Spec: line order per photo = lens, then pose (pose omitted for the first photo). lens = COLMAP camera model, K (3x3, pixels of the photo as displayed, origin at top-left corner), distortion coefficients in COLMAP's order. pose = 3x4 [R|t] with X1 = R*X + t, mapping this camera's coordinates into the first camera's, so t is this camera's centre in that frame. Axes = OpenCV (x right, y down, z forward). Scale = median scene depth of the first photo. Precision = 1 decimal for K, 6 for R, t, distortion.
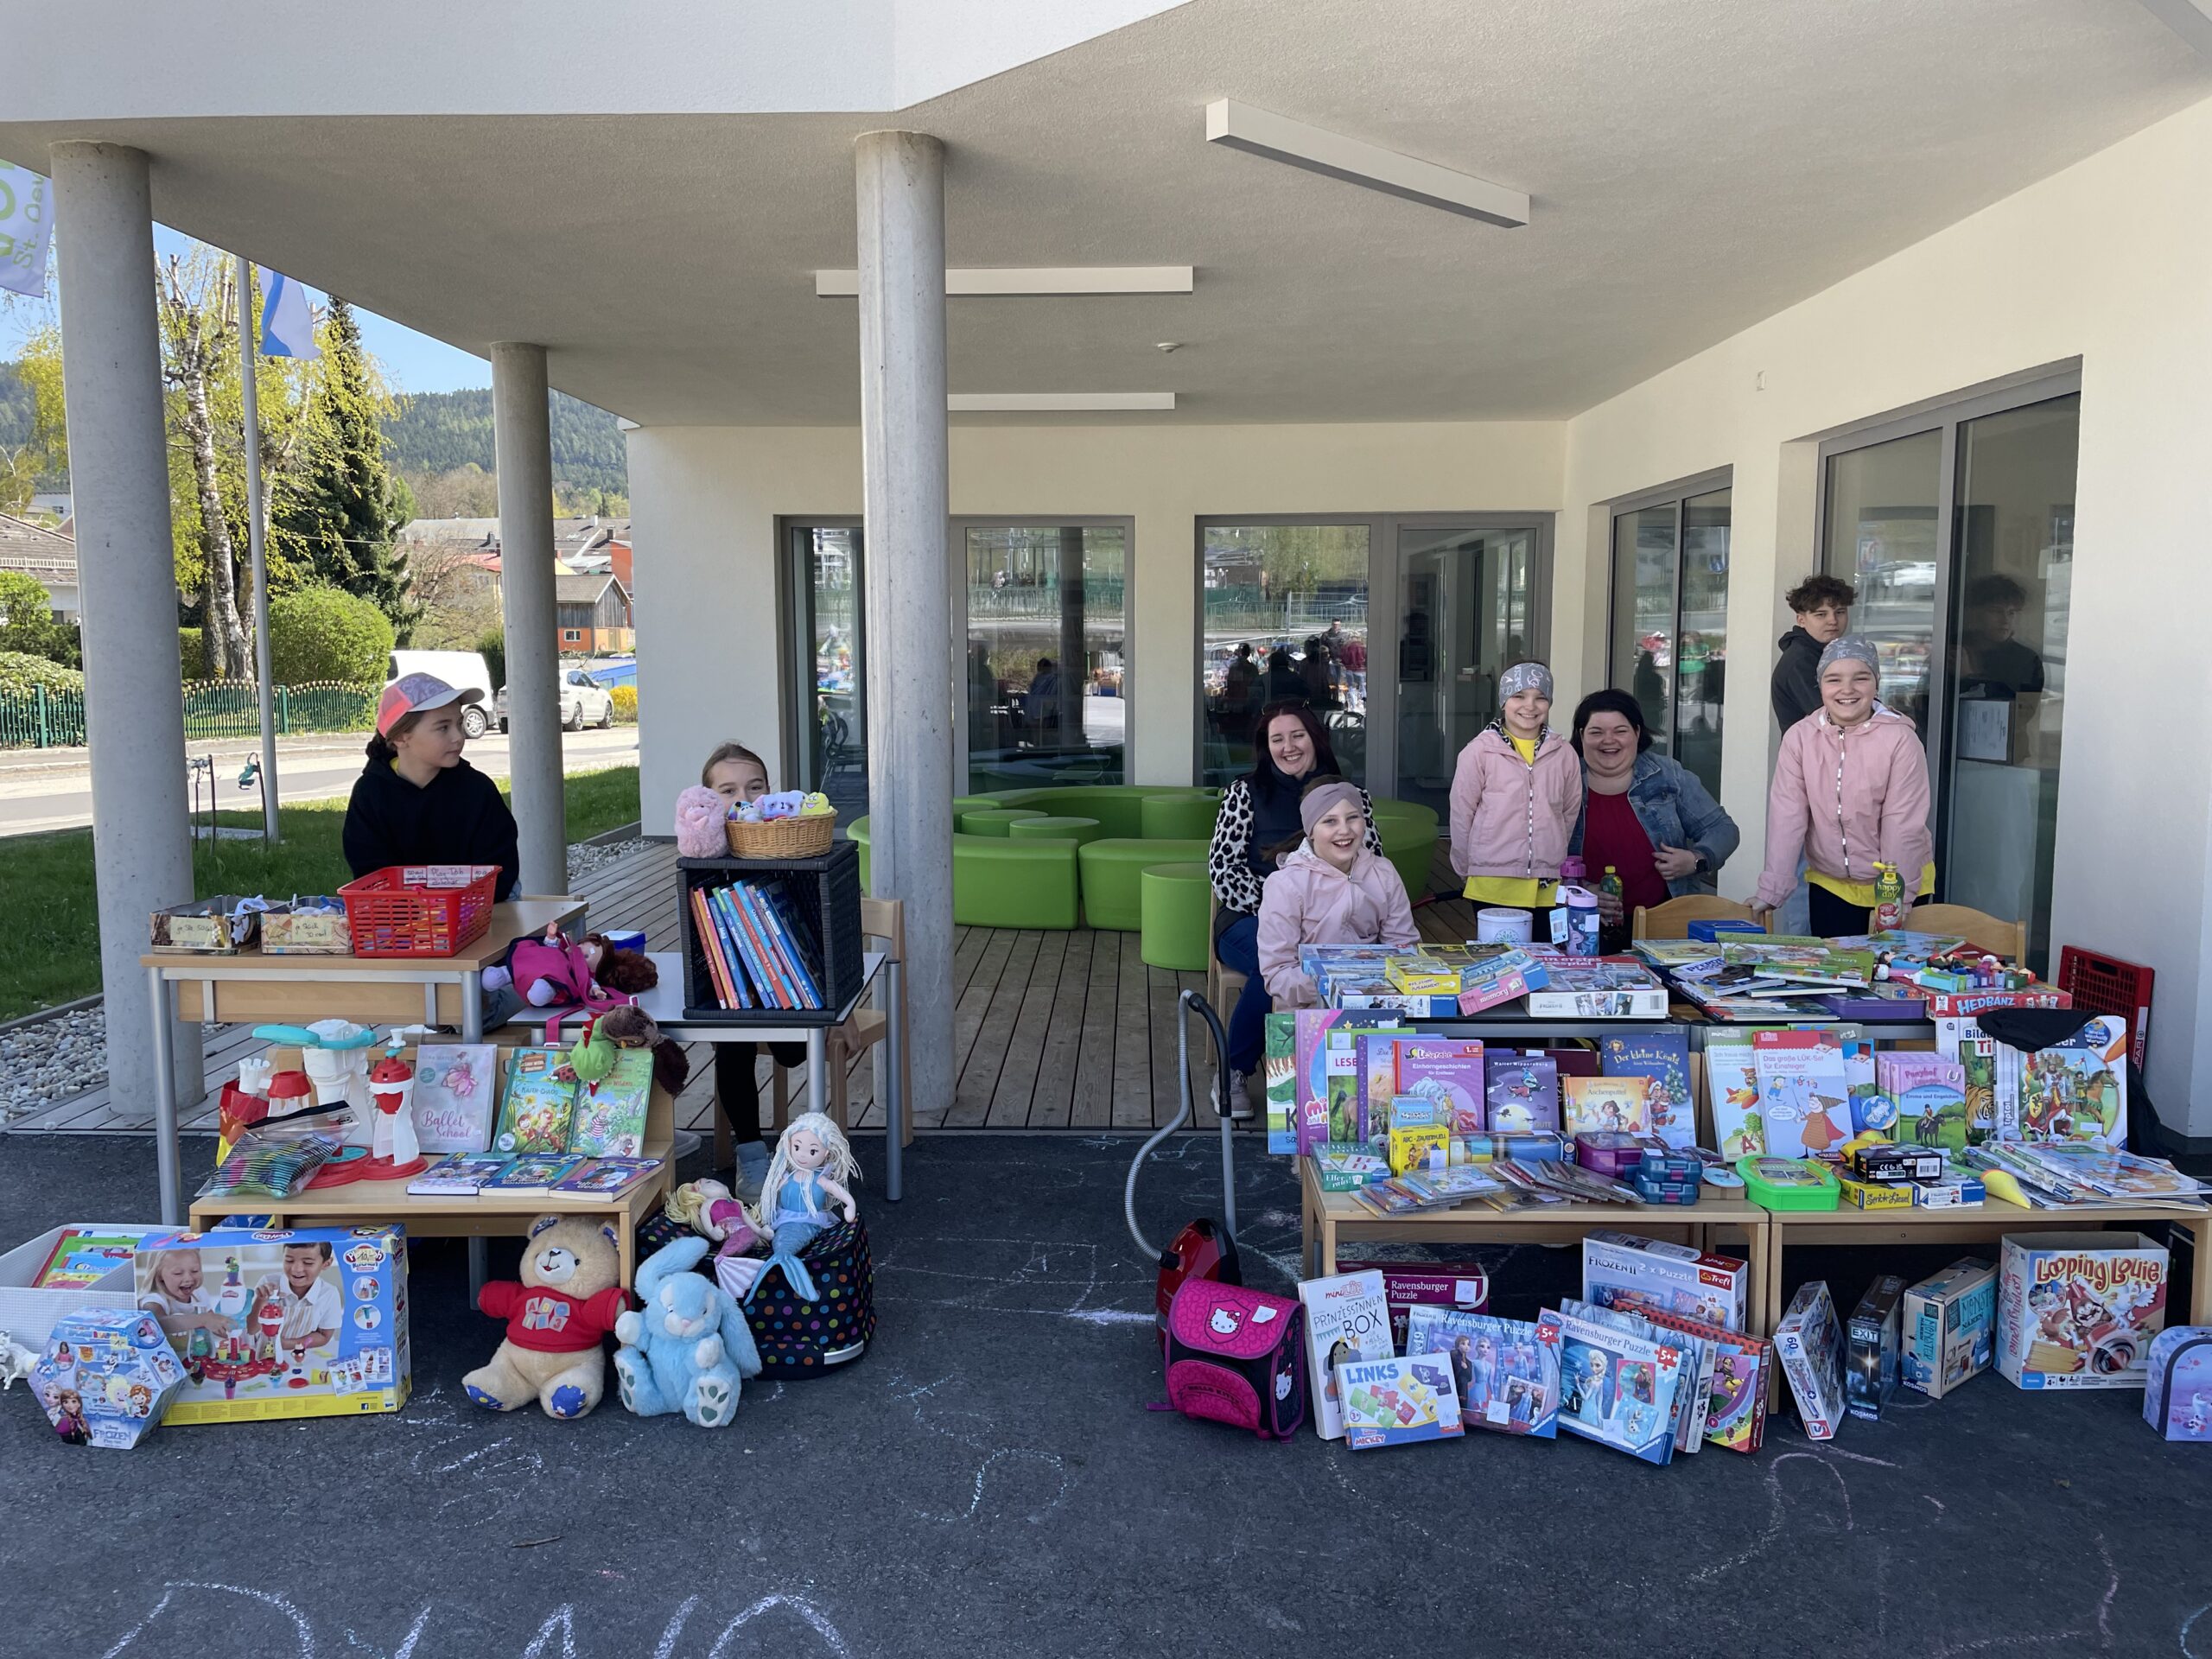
lens RADIAL K [[1665.4, 0, 1093.0], [0, 1665.4, 811.6], [0, 0, 1]] dist [0.092587, -0.112929]
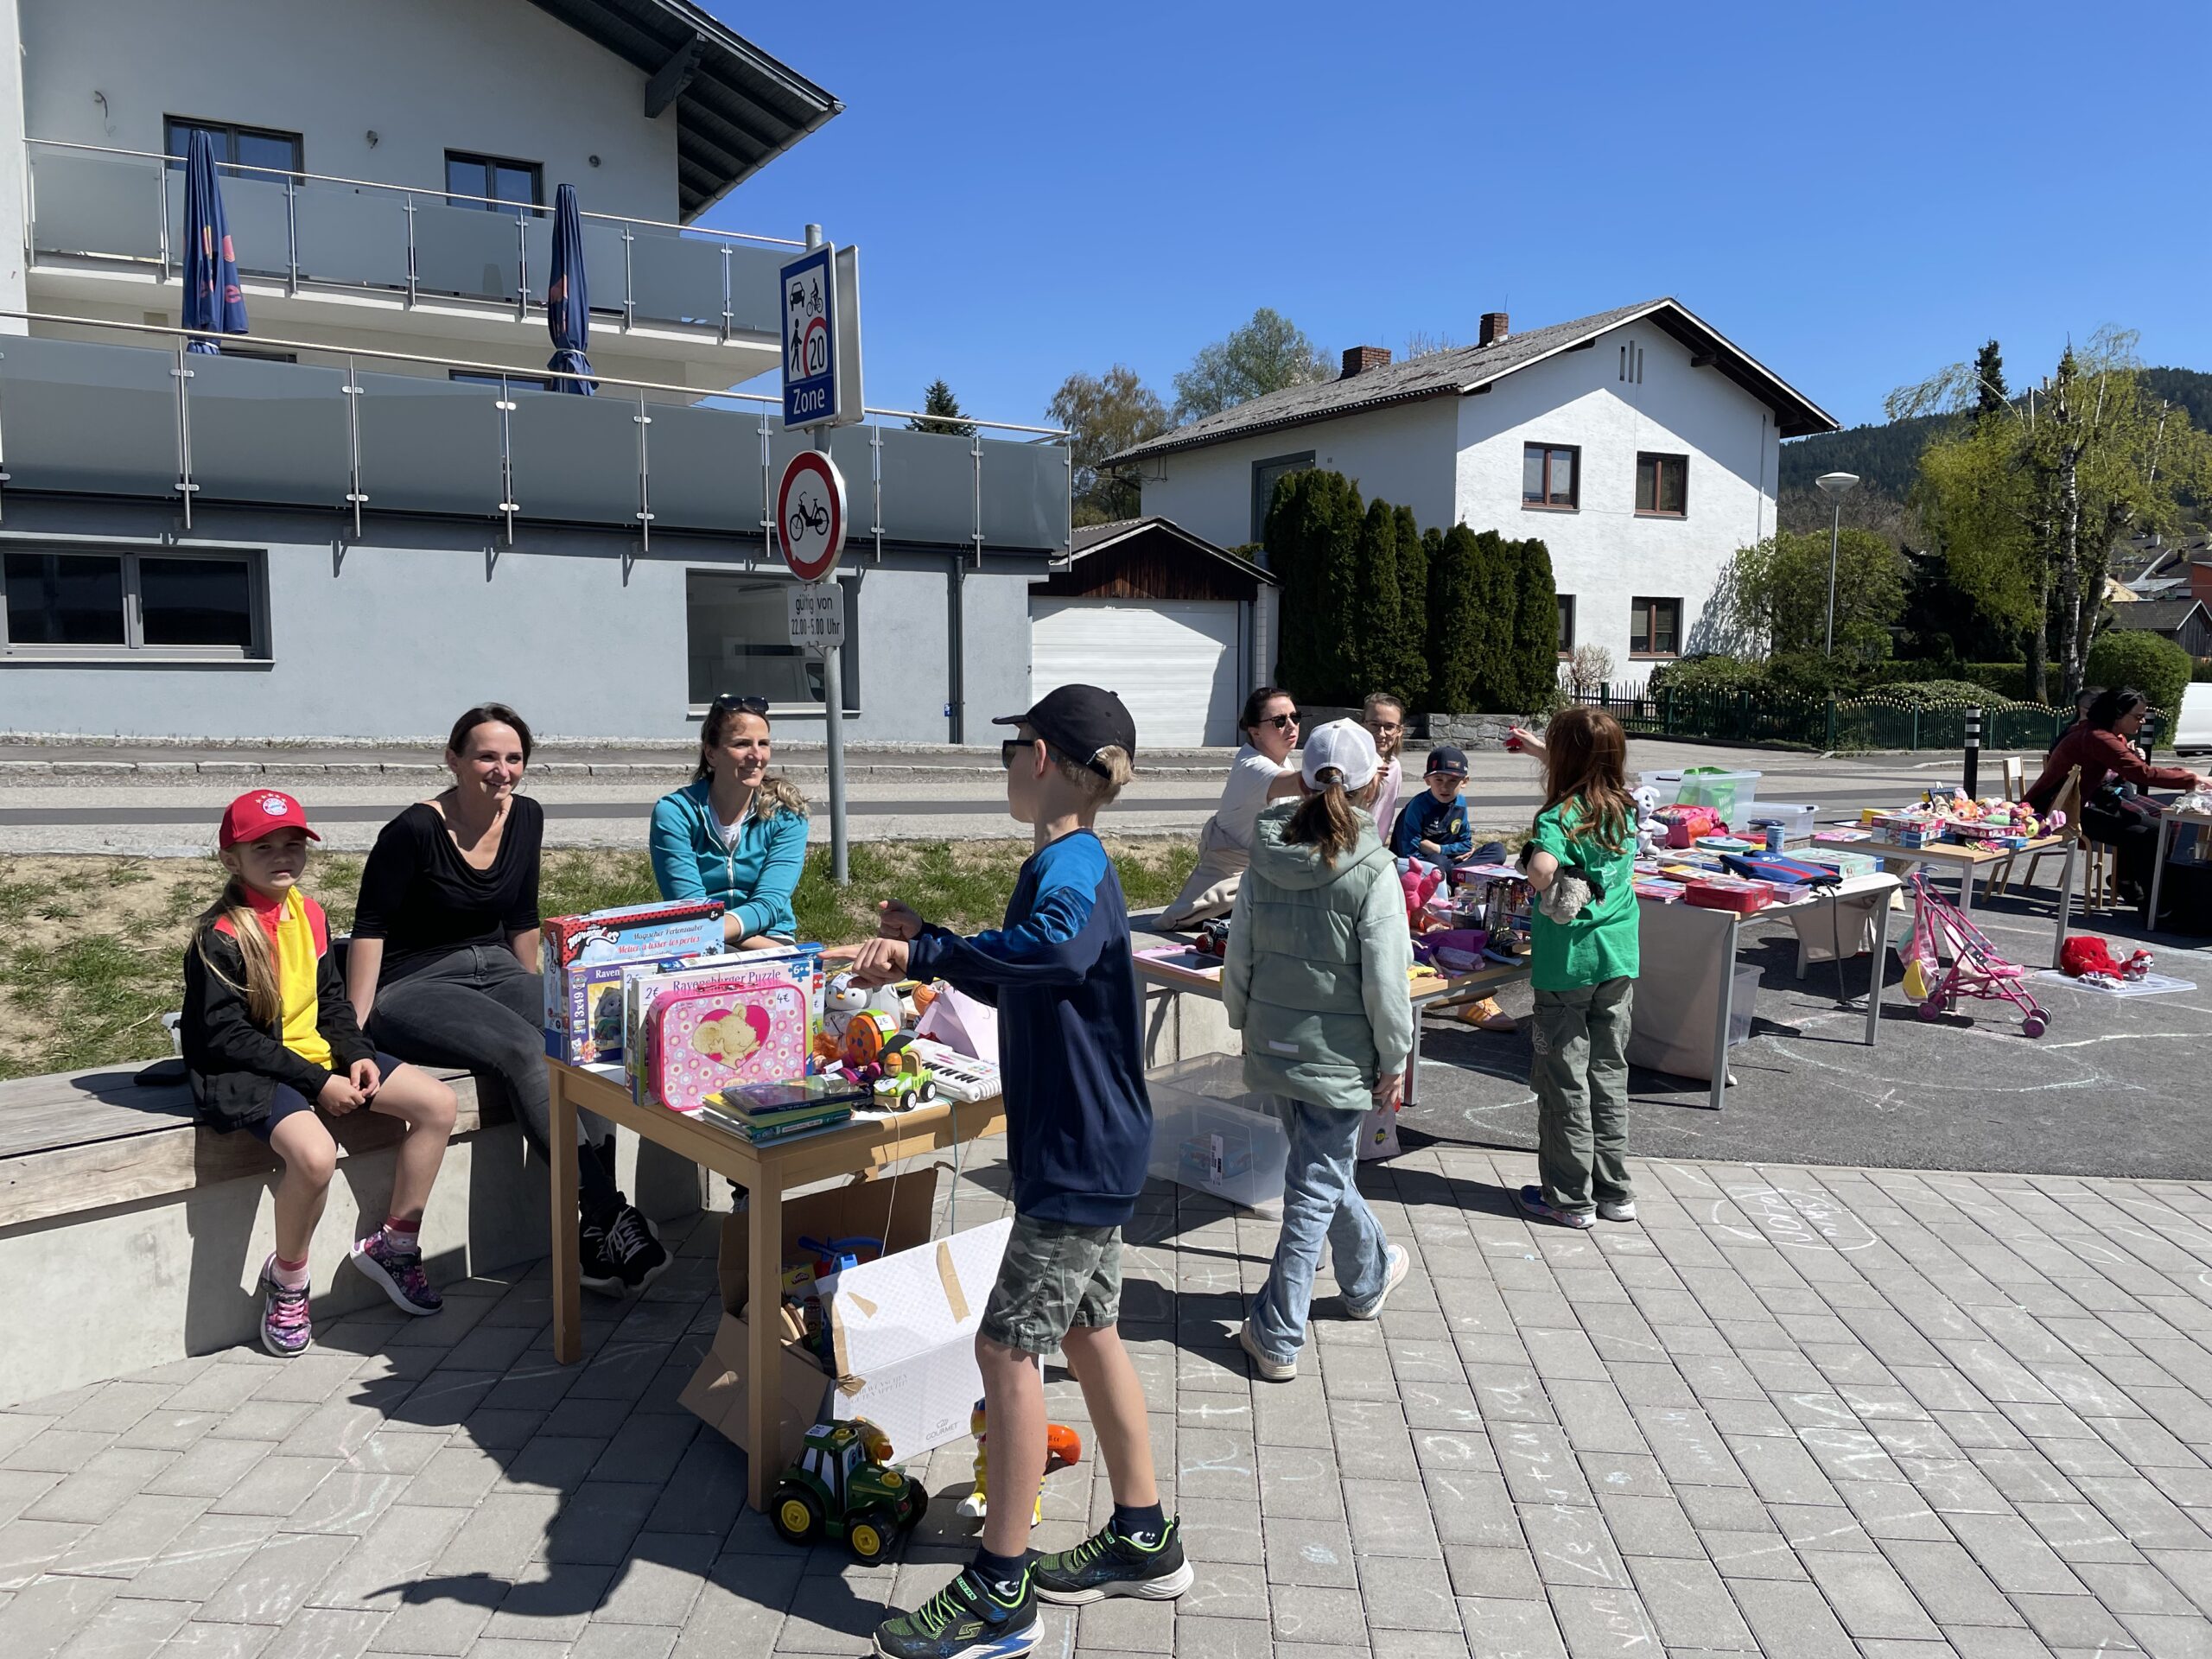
lens RADIAL K [[1665.5, 0, 1093.4], [0, 1665.5, 801.0], [0, 0, 1]] dist [0.138299, -0.214573]
pose [[0.682957, 0.061797, -0.727839, -0.072959], [-0.078939, 0.996823, 0.010564, 0.036176], [0.726180, 0.050240, 0.685666, -0.375459]]
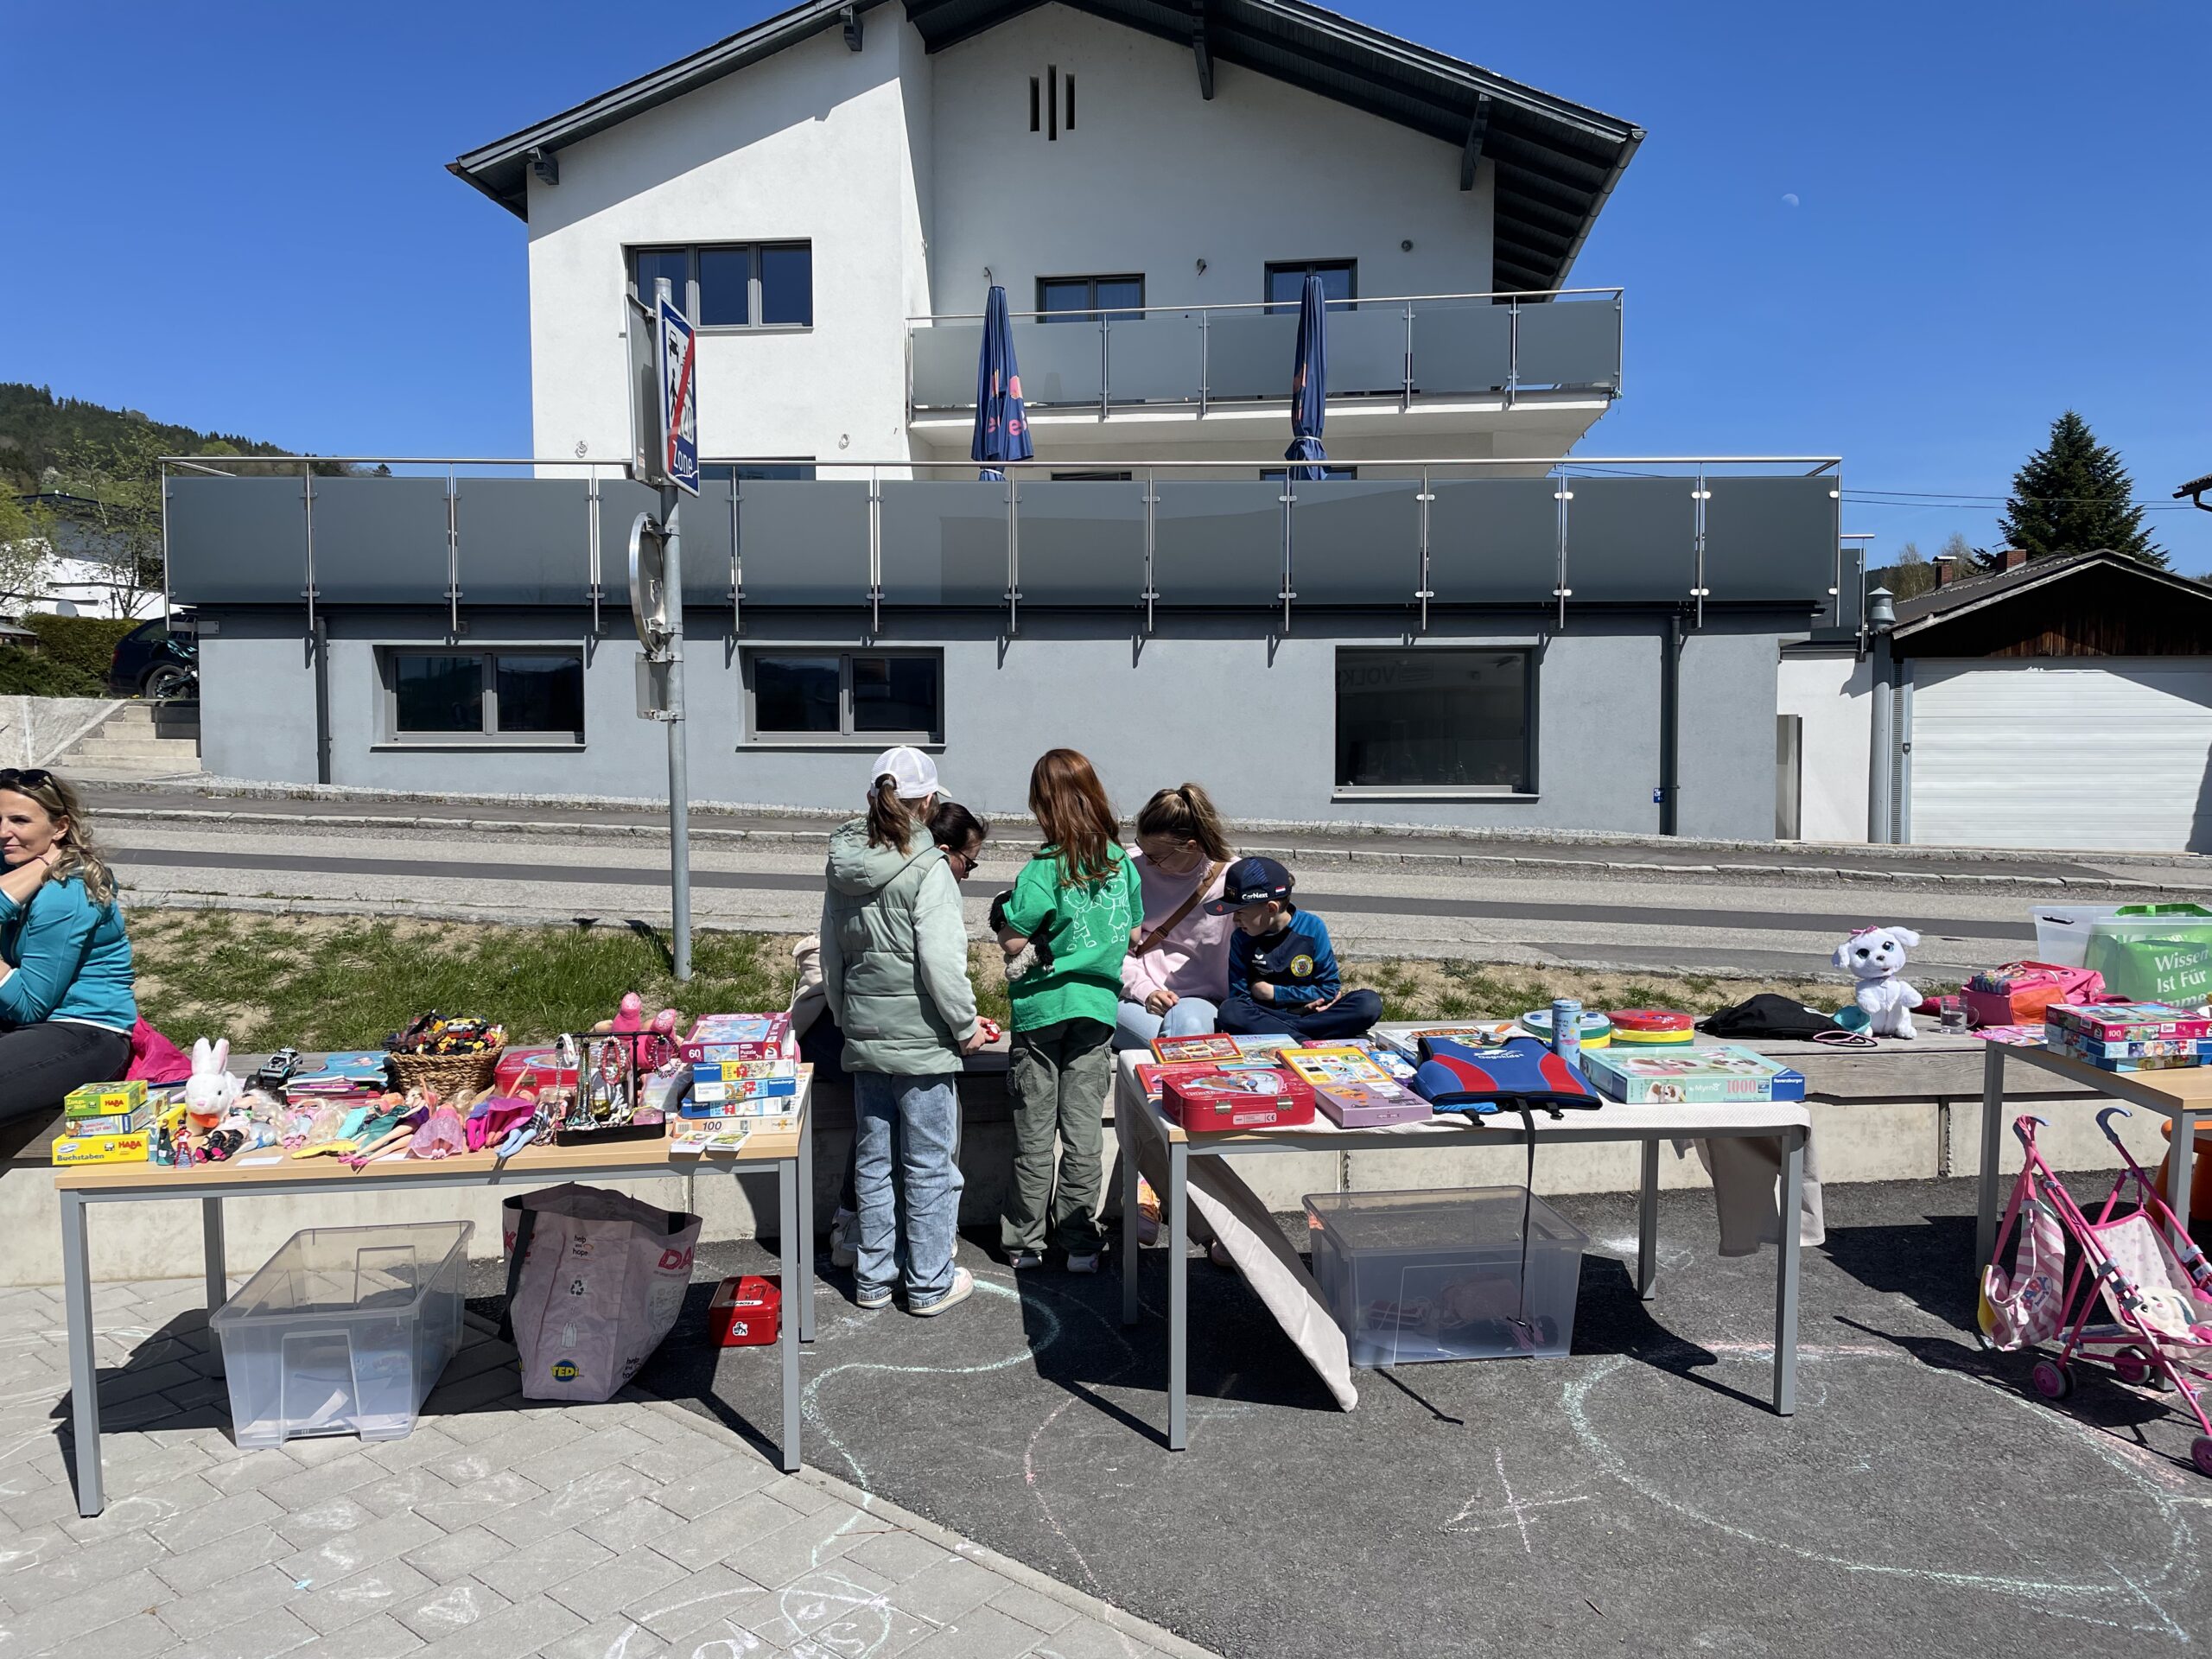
lens RADIAL K [[1665.4, 0, 1093.0], [0, 1665.4, 811.6], [0, 0, 1]] dist [0.092587, -0.112929]
pose [[0.098723, 0.039438, -0.994333, -0.048984], [-0.101338, 0.994418, 0.029380, 0.021539], [0.989942, 0.097863, 0.102168, -0.228956]]
